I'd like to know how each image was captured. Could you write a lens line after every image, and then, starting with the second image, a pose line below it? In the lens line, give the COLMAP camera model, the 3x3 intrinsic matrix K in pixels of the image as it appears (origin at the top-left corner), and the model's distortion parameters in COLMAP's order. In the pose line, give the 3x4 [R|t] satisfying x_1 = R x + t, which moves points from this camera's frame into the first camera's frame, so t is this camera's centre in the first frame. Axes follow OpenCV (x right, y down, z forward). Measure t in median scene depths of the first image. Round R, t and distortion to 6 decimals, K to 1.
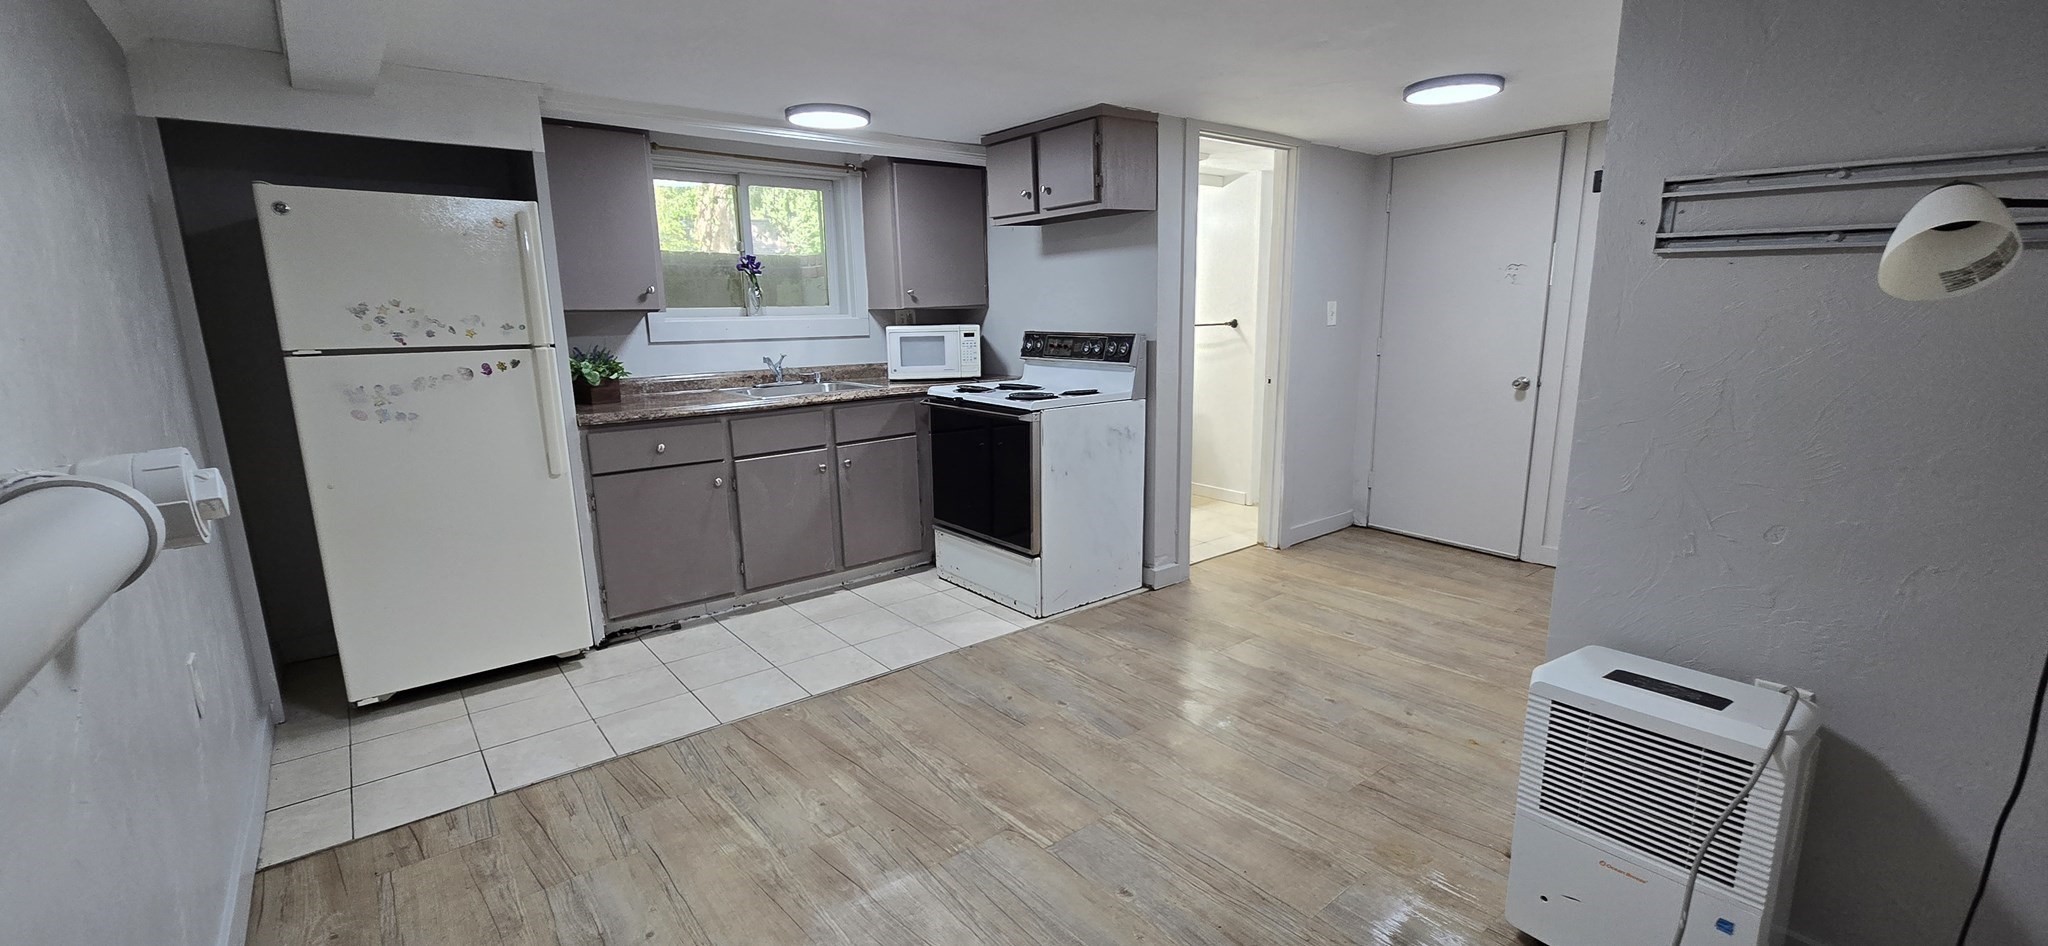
lens RADIAL K [[842.6, 0, 1030.4], [0, 842.6, 475.7], [0, 0, 1]] dist [-0.001515, -0.000302]
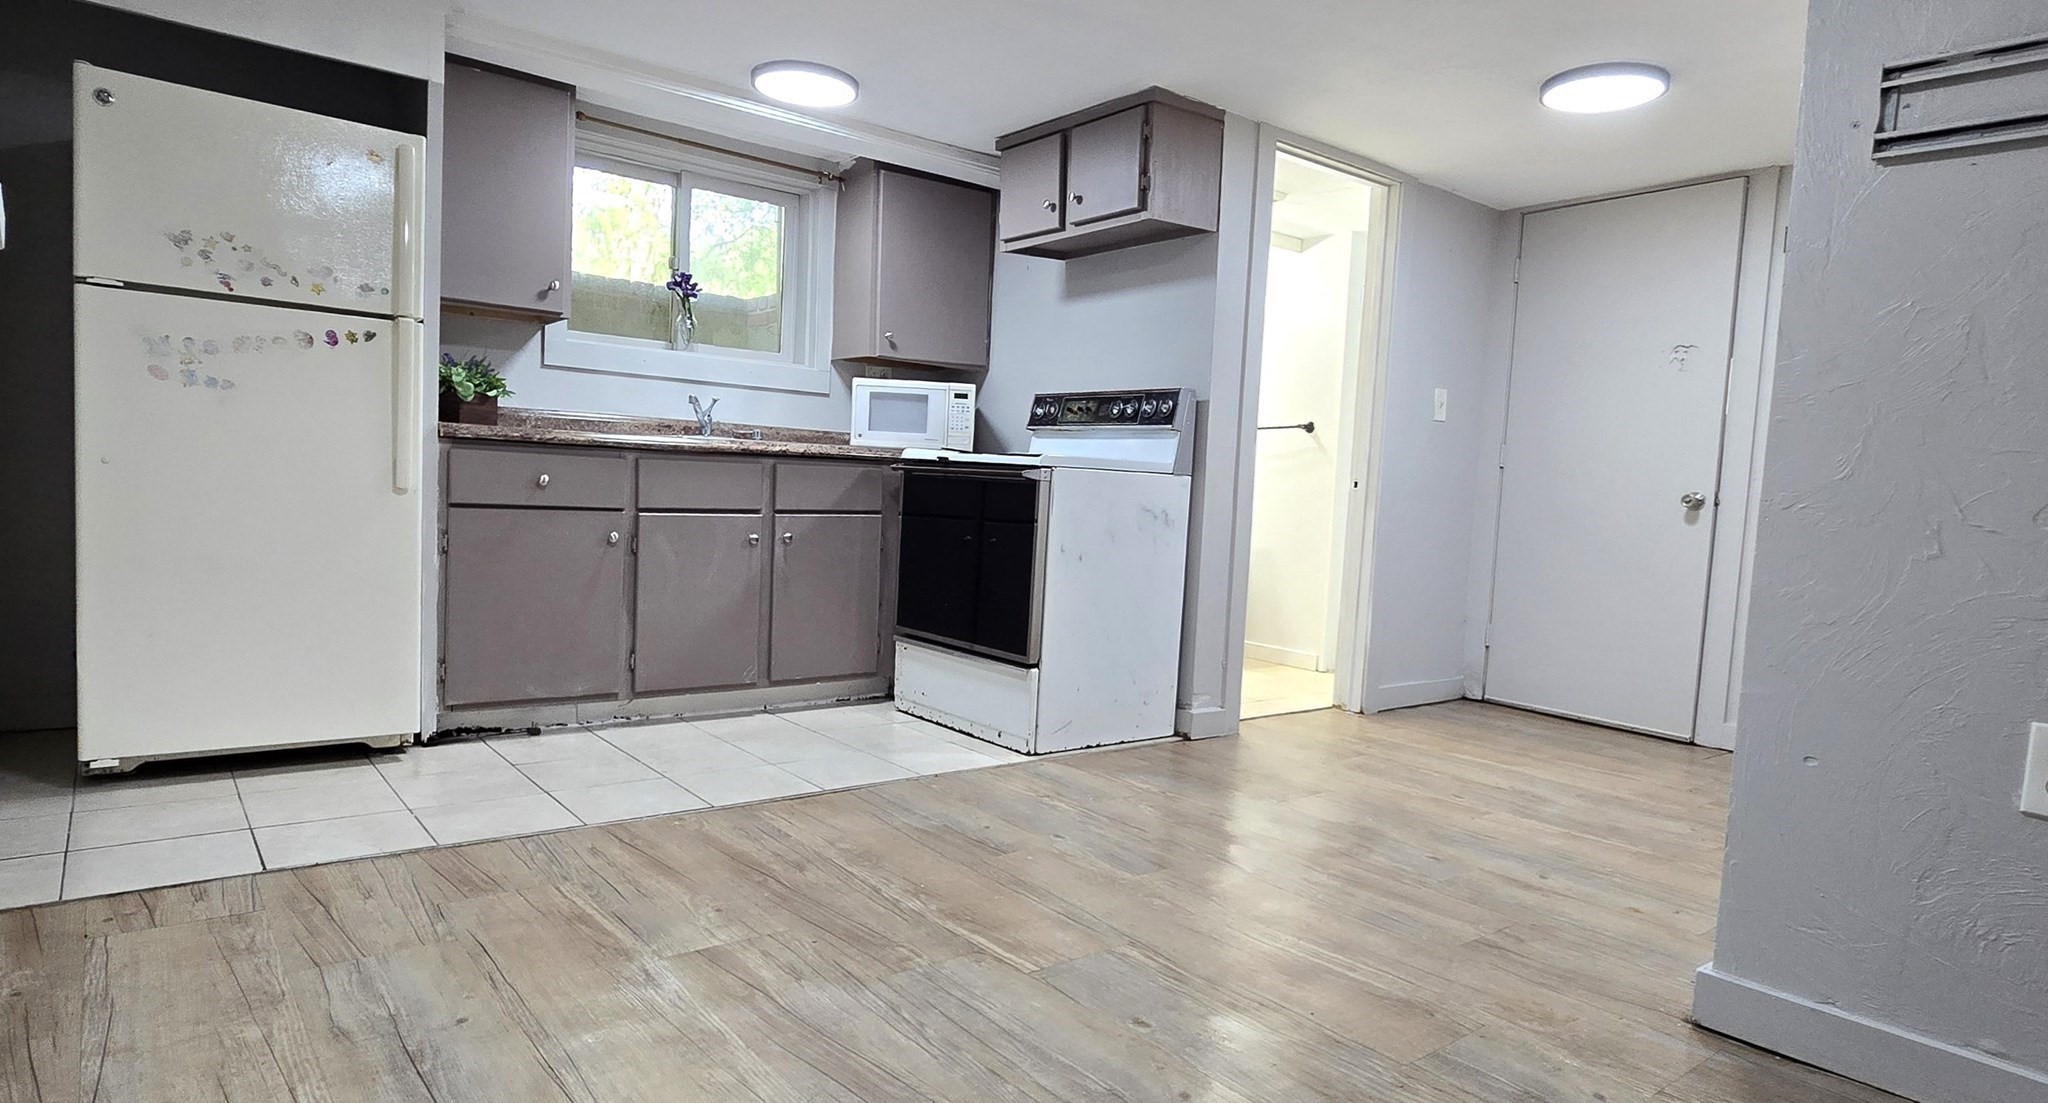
lens RADIAL K [[1135.1, 0, 1017.9], [0, 1135.1, 556.6], [0, 0, 1]] dist [-0.001621, -0.000218]
pose [[0.997840, 0.064924, -0.009992, -0.002952], [-0.065669, 0.989605, -0.127942, 0.139011], [0.001581, 0.128322, 0.991731, 0.007670]]
